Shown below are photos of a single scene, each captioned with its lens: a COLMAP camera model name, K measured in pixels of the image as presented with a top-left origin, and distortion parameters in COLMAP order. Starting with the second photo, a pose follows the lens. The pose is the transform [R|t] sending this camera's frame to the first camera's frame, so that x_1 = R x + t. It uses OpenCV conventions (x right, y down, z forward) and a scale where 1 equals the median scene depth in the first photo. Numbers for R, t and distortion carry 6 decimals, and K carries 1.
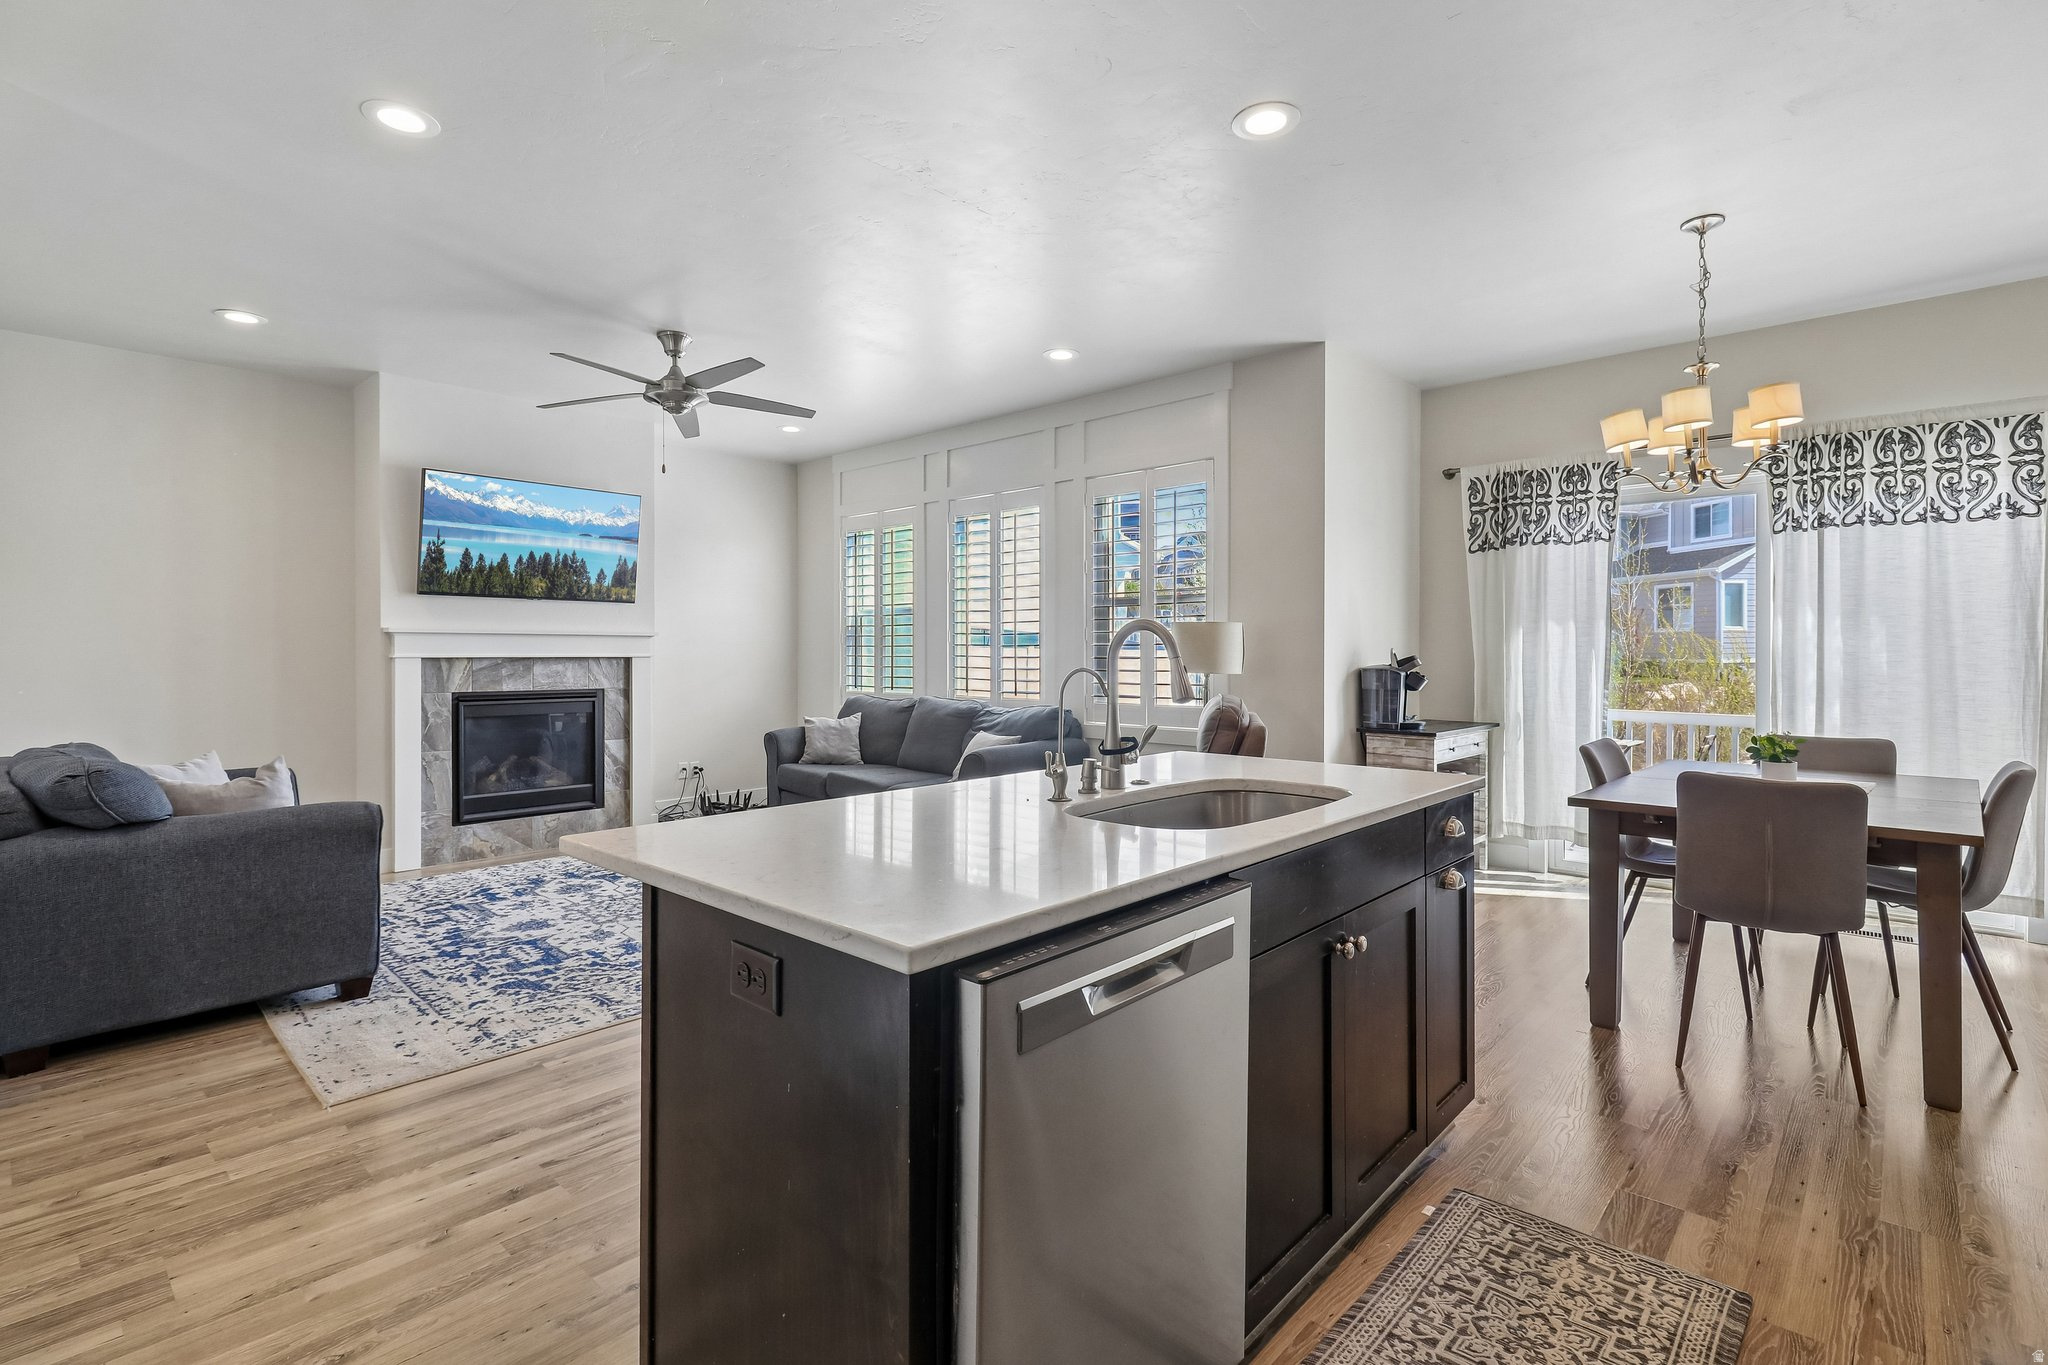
lens RADIAL K [[951.0, 0, 1014.8], [0, 951.0, 653.7], [0, 0, 1]] dist [0.021495, -0.012032]
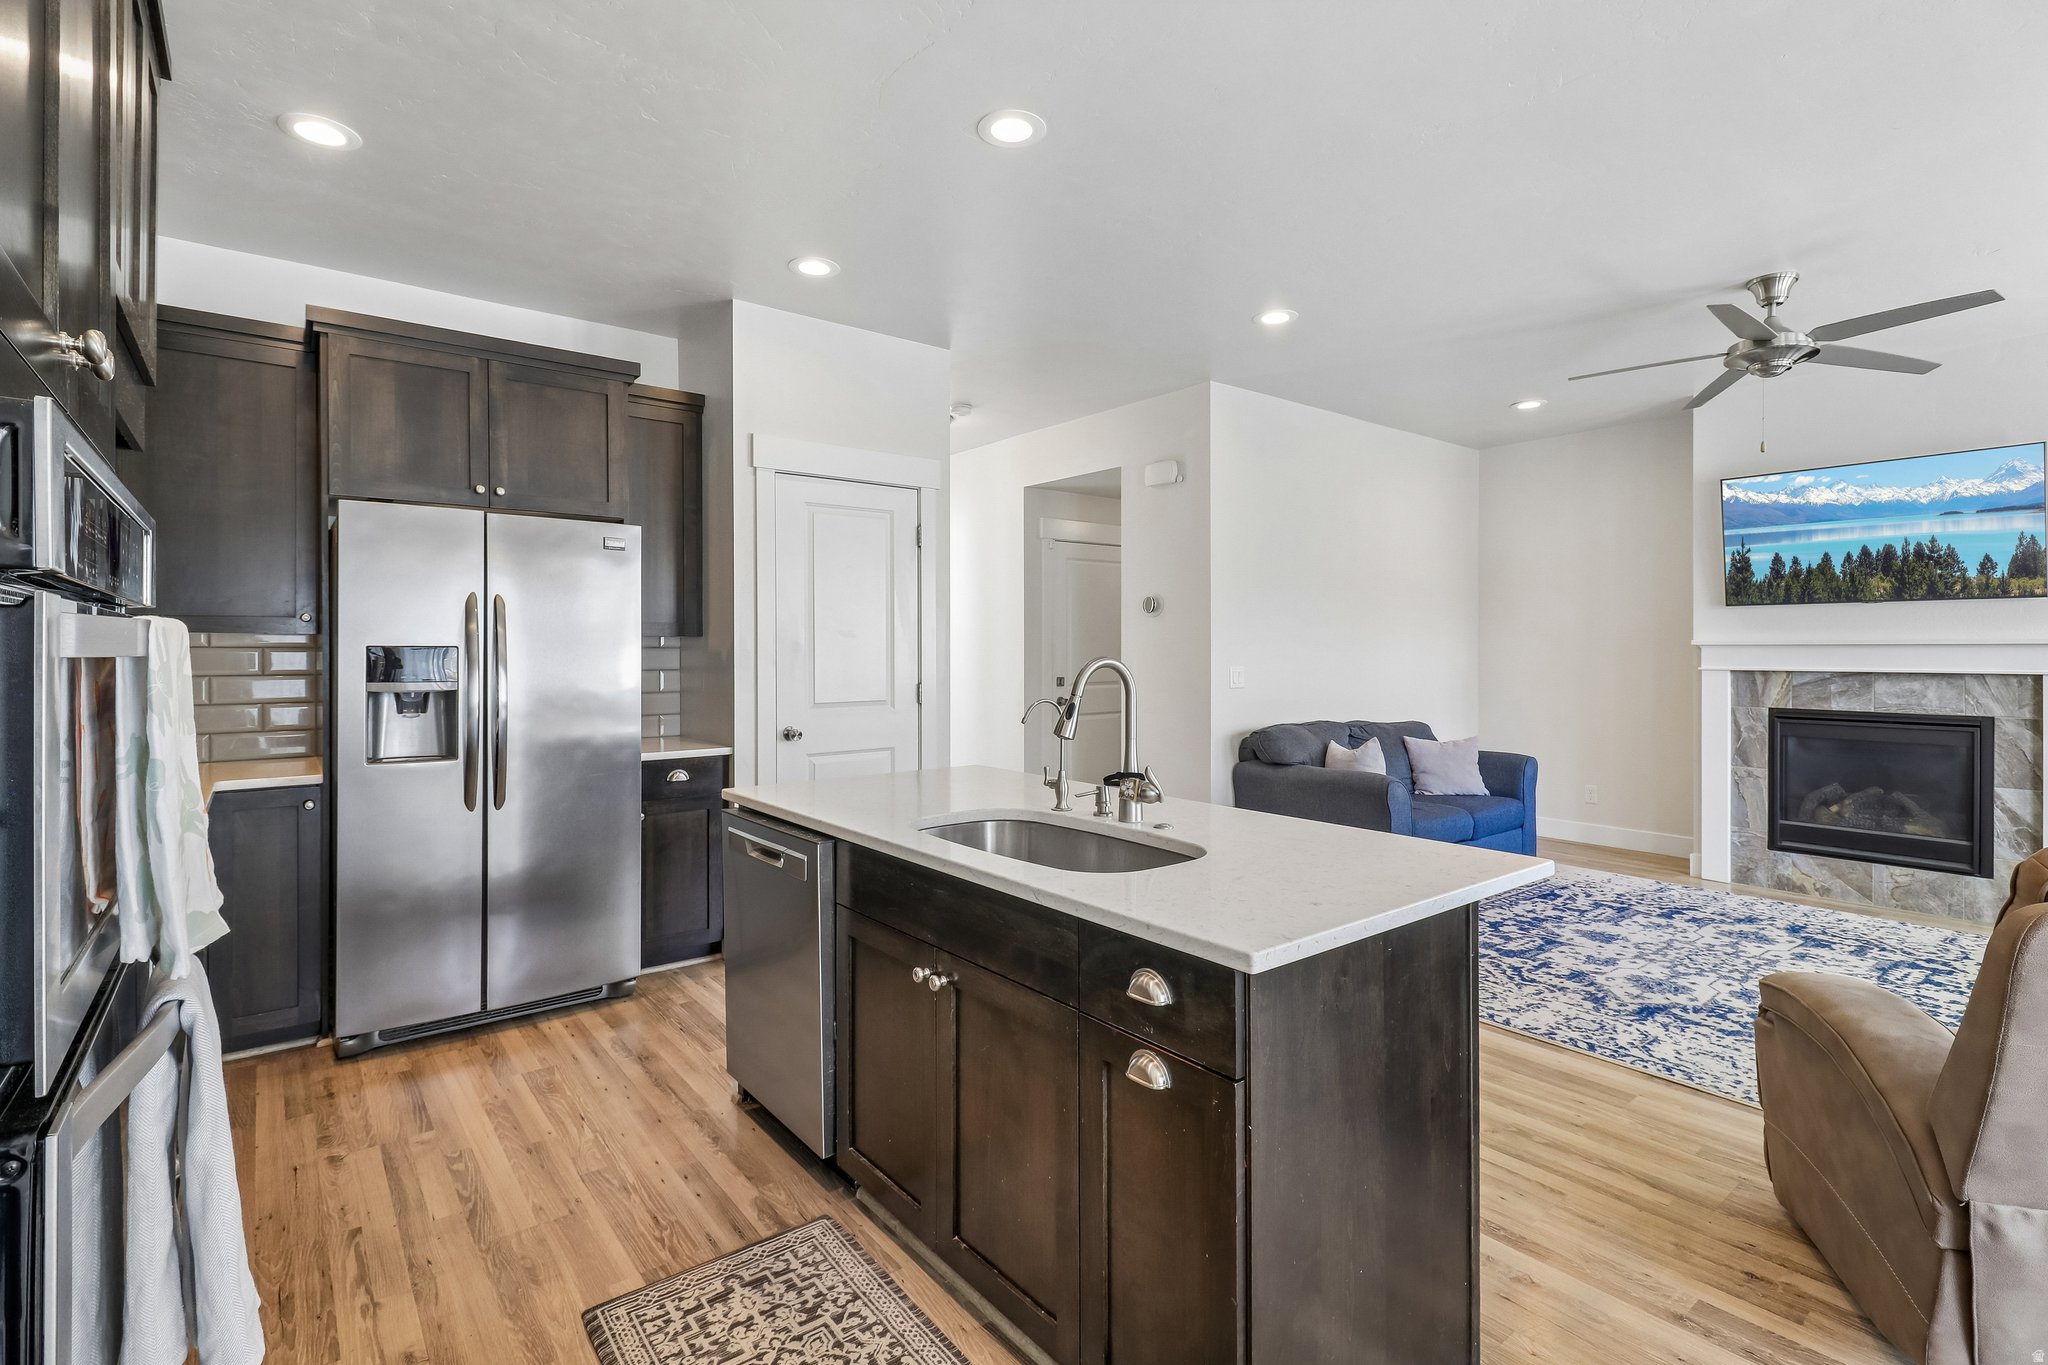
lens RADIAL K [[951.0, 0, 1028.6], [0, 951.0, 652.8], [0, 0, 1]] dist [0.021495, -0.012032]
pose [[-0.152199, 0.004461, -0.988340, 0.513146], [0.000940, 0.999990, 0.004369, -0.020540], [0.988349, -0.000264, -0.152202, 0.475918]]
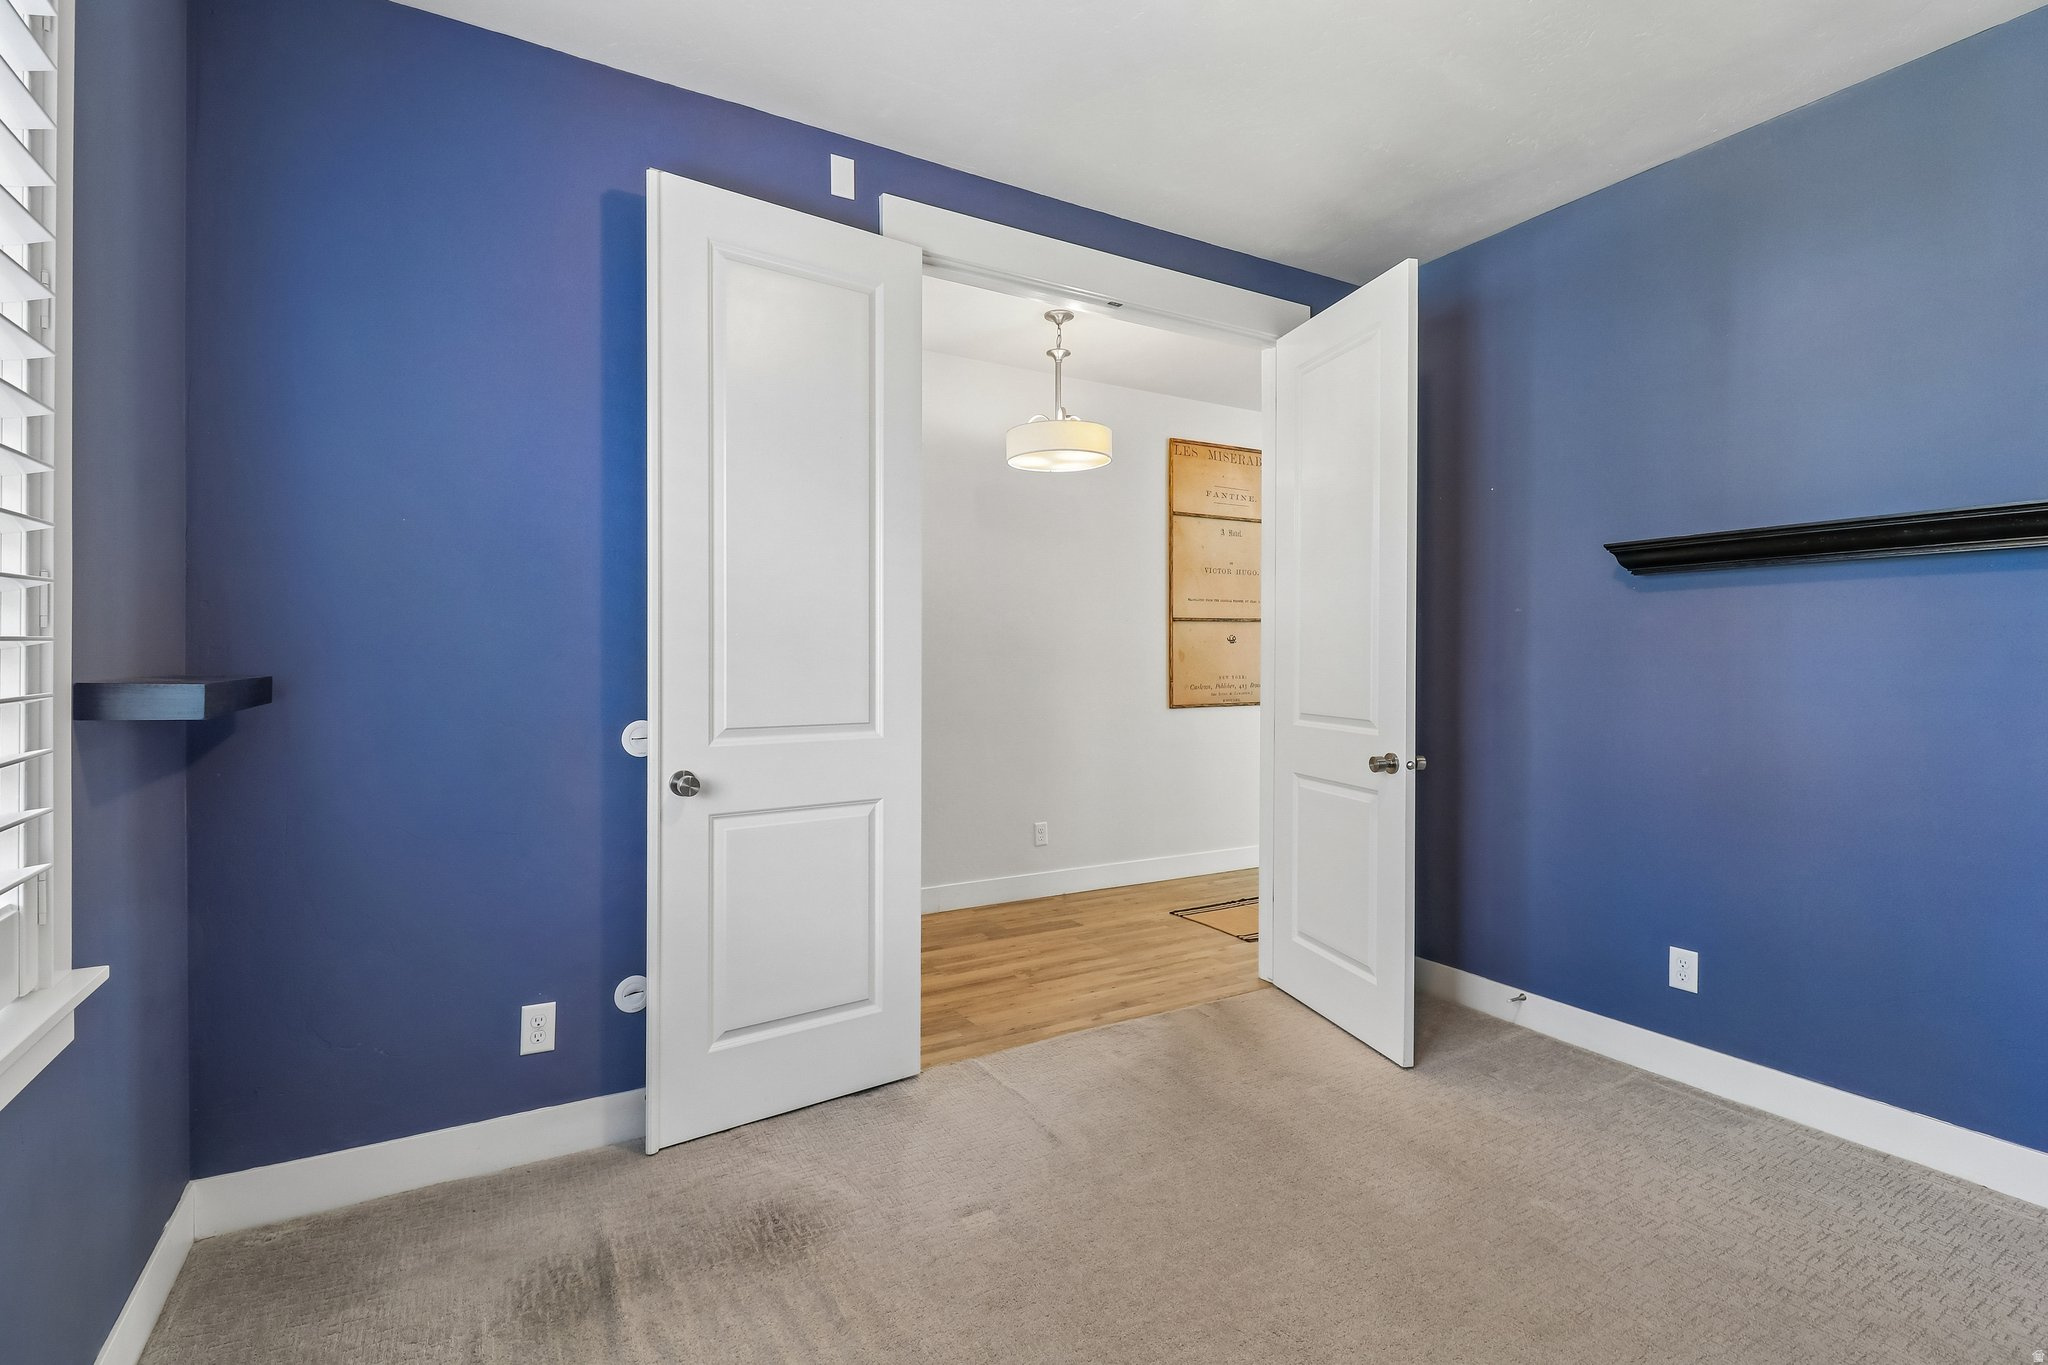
lens RADIAL K [[951.0, 0, 1020.8], [0, 951.0, 683.0], [0, 0, 1]] dist [0.021495, -0.012032]
pose [[0.958109, 0.006304, -0.286336, -0.100794], [-0.005619, 0.999979, 0.003214, 0.004234], [0.286350, -0.001470, 0.958124, -0.270958]]
